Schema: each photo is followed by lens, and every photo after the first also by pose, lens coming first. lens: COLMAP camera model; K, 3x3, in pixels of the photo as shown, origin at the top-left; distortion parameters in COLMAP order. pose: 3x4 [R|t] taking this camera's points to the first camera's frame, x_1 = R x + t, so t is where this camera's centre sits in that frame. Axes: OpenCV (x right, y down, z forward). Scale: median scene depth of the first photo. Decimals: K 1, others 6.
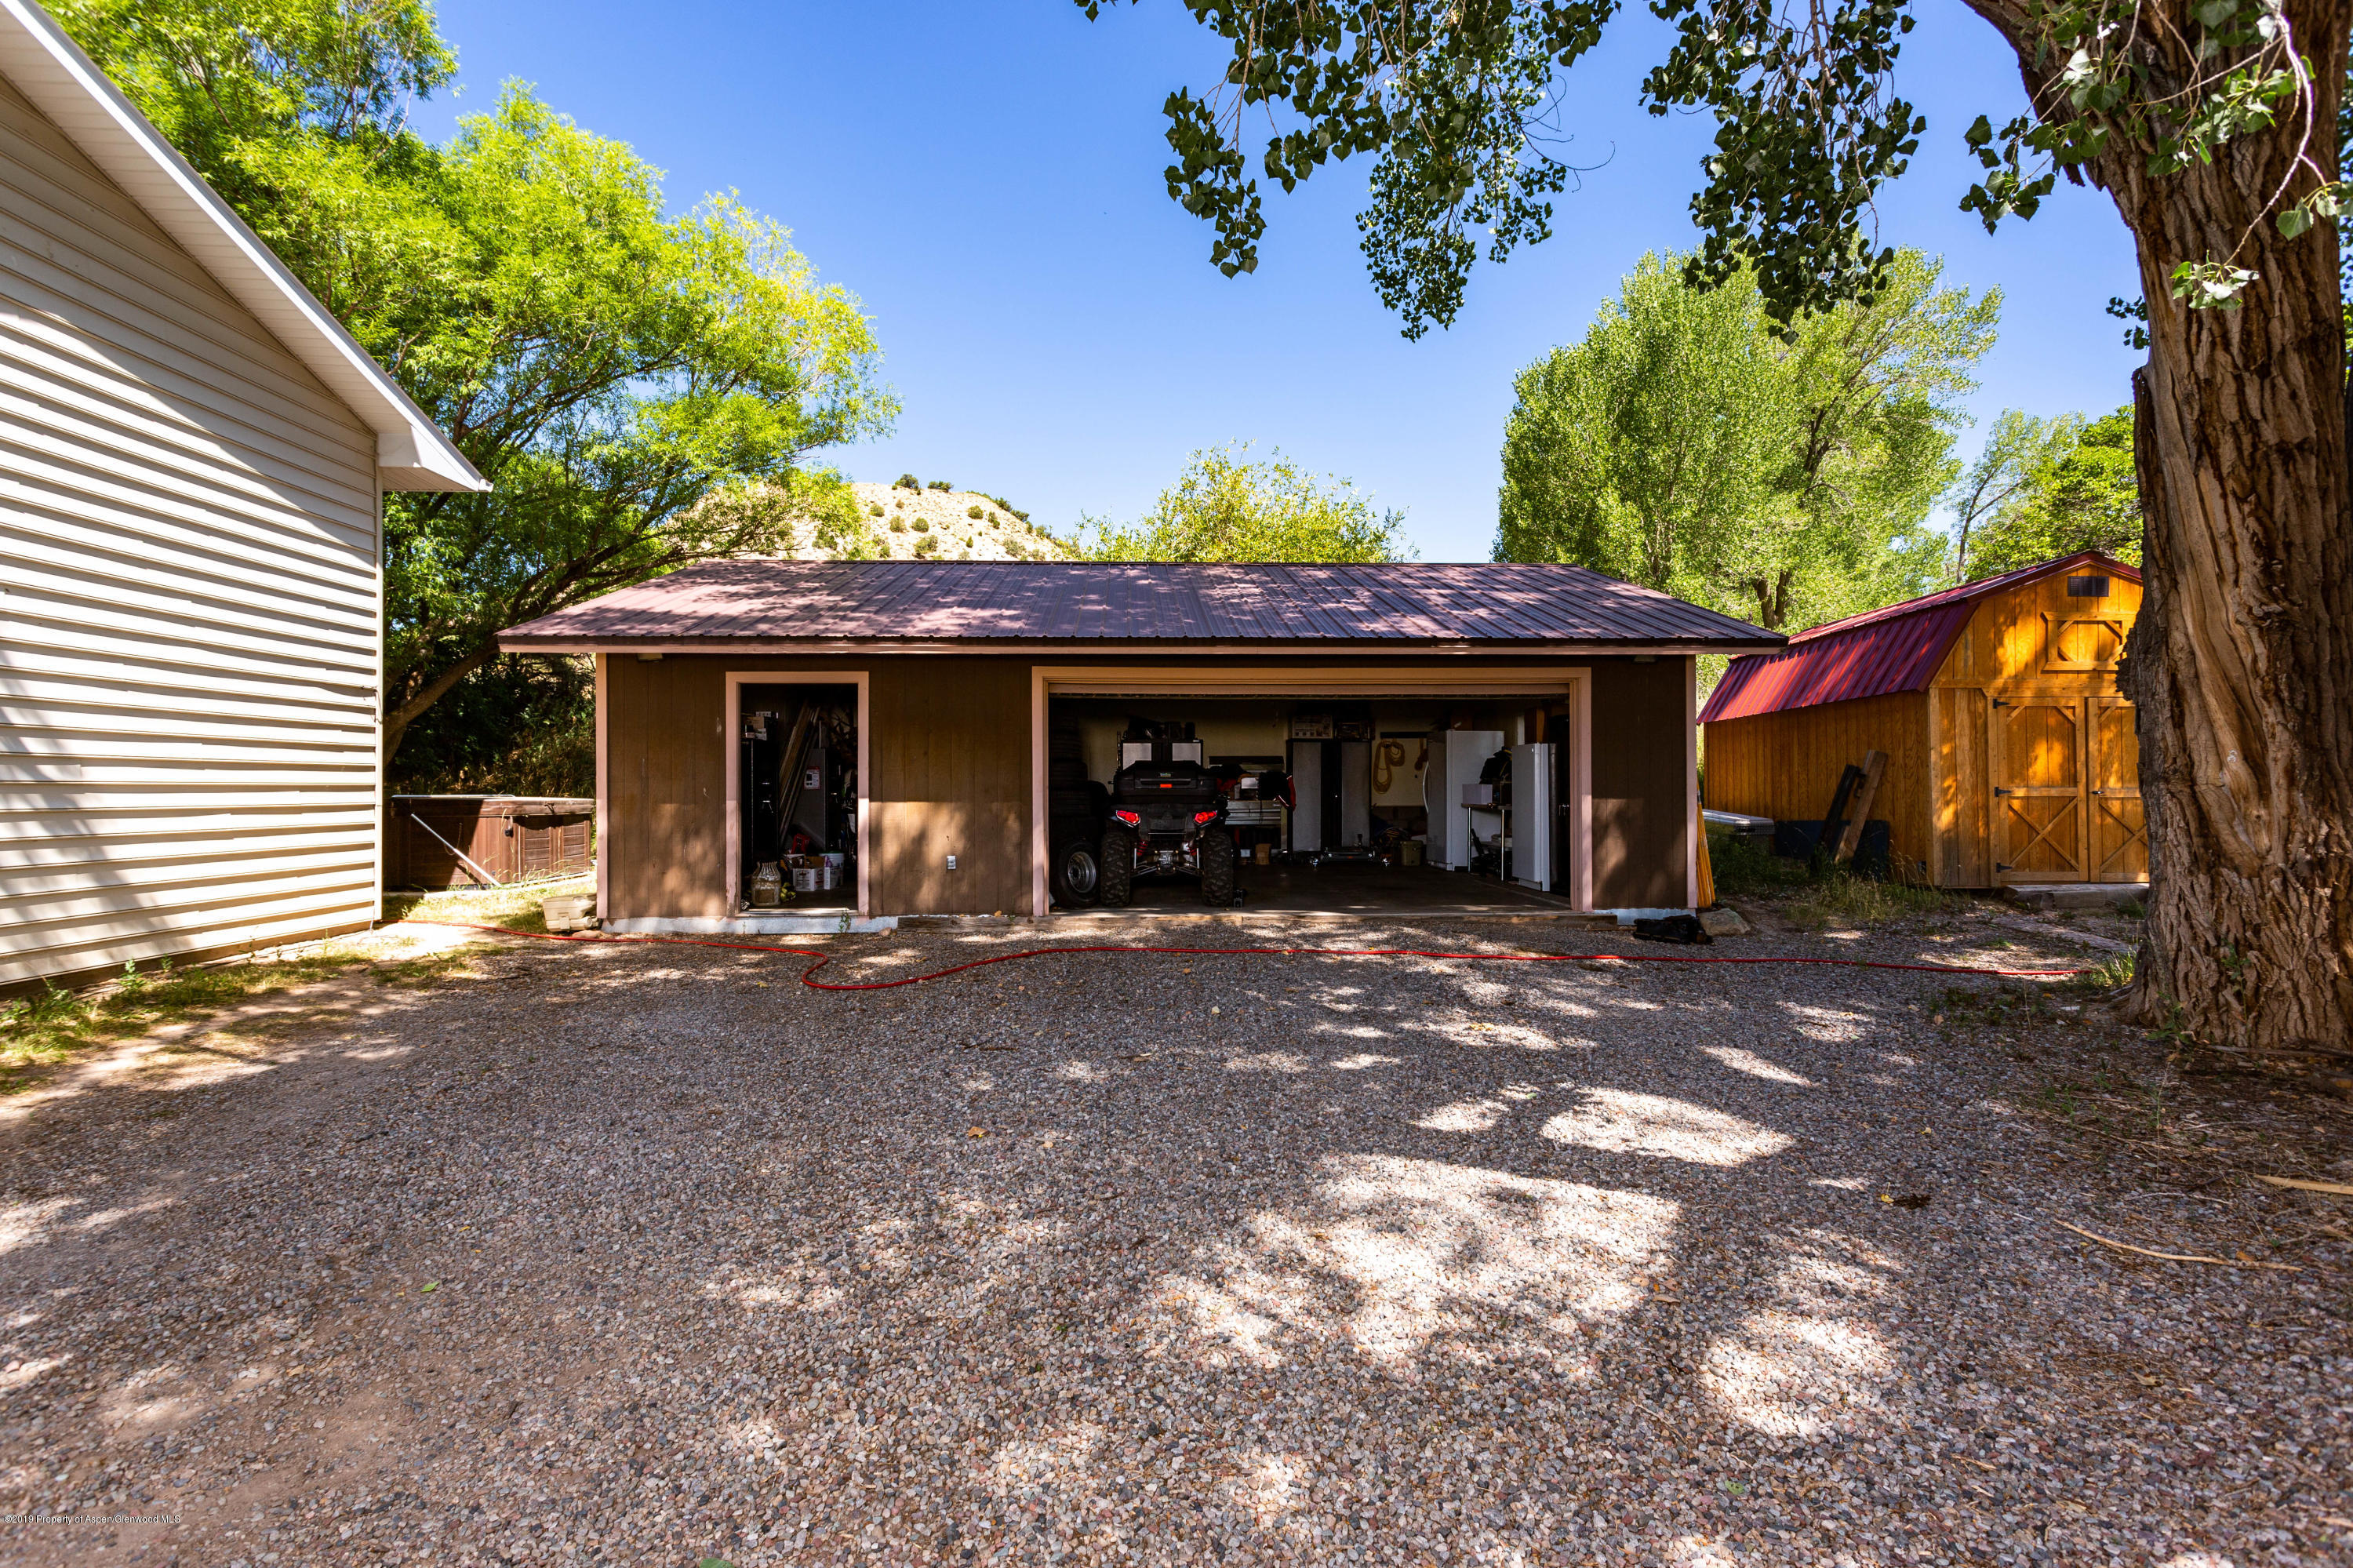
lens RADIAL K [[1121.2, 0, 1172.9], [0, 1121.2, 782.2], [0, 0, 1]] dist [-0.003033, 0.007680]
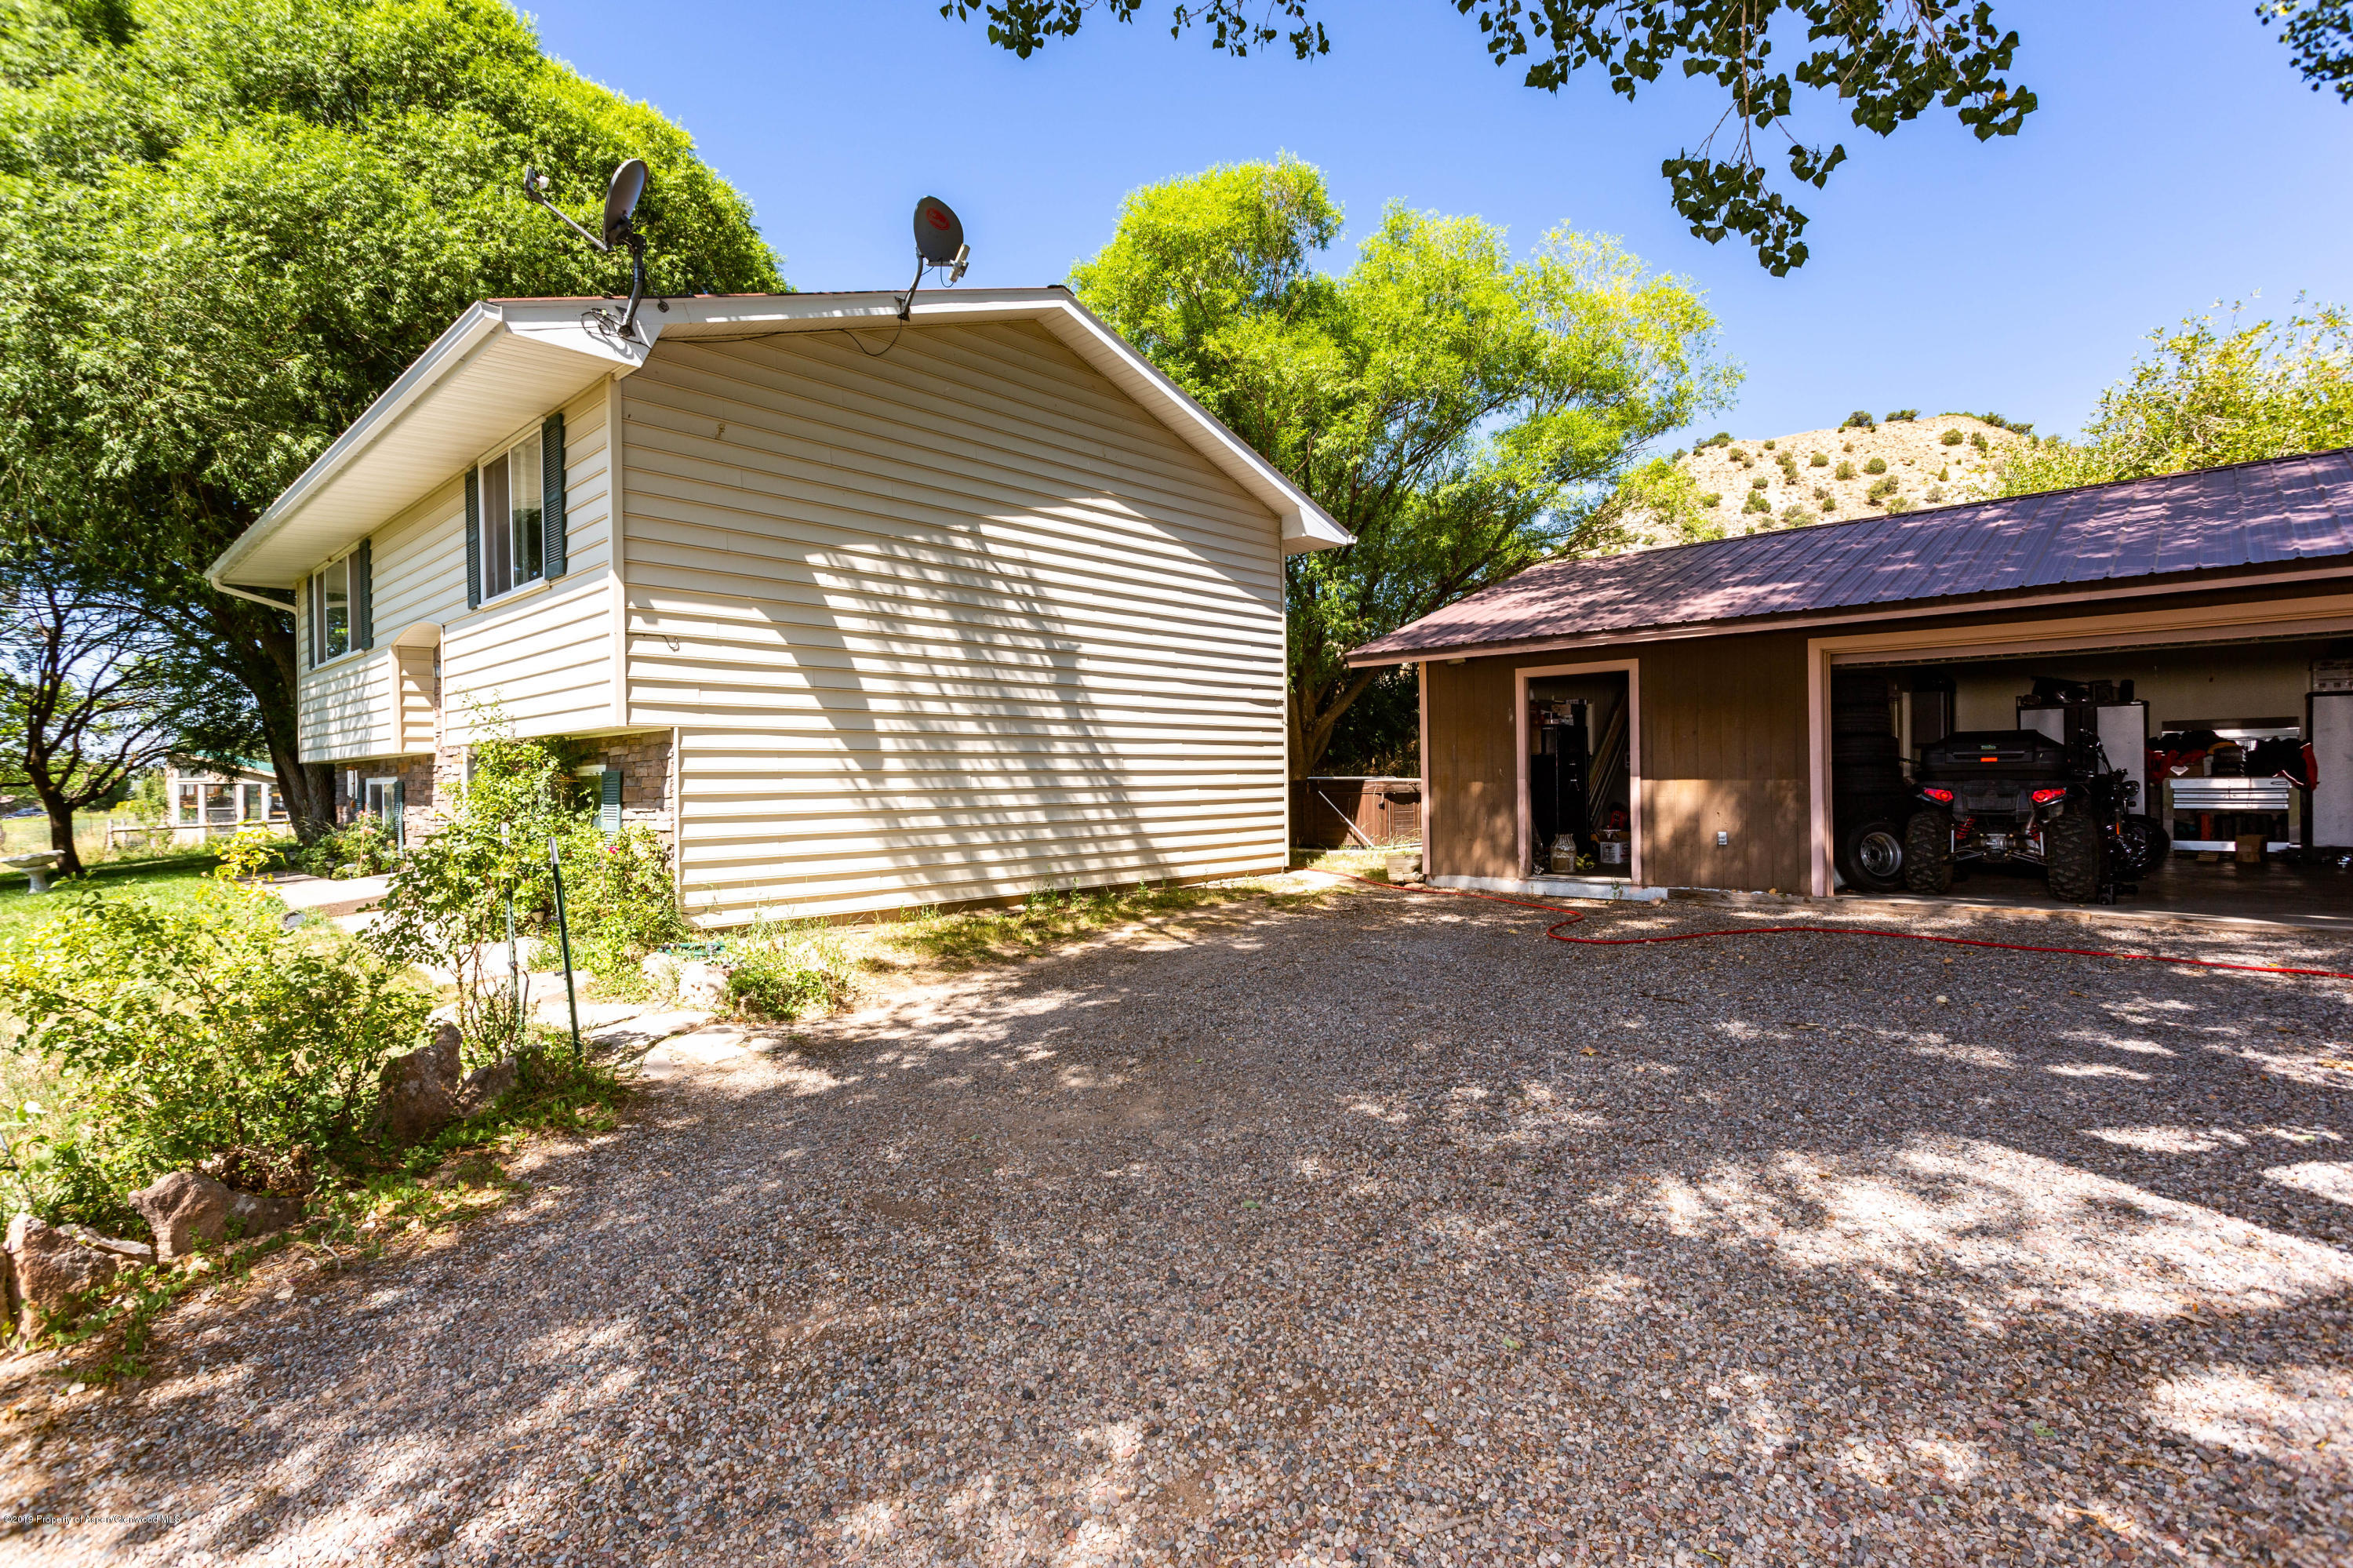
lens RADIAL K [[1121.2, 0, 1172.9], [0, 1121.2, 782.2], [0, 0, 1]] dist [-0.003033, 0.007680]
pose [[0.701906, -0.004297, -0.712256, 0.183282], [0.014942, 0.999851, 0.008694, 0.004000], [0.712113, -0.016745, 0.701865, -0.075592]]
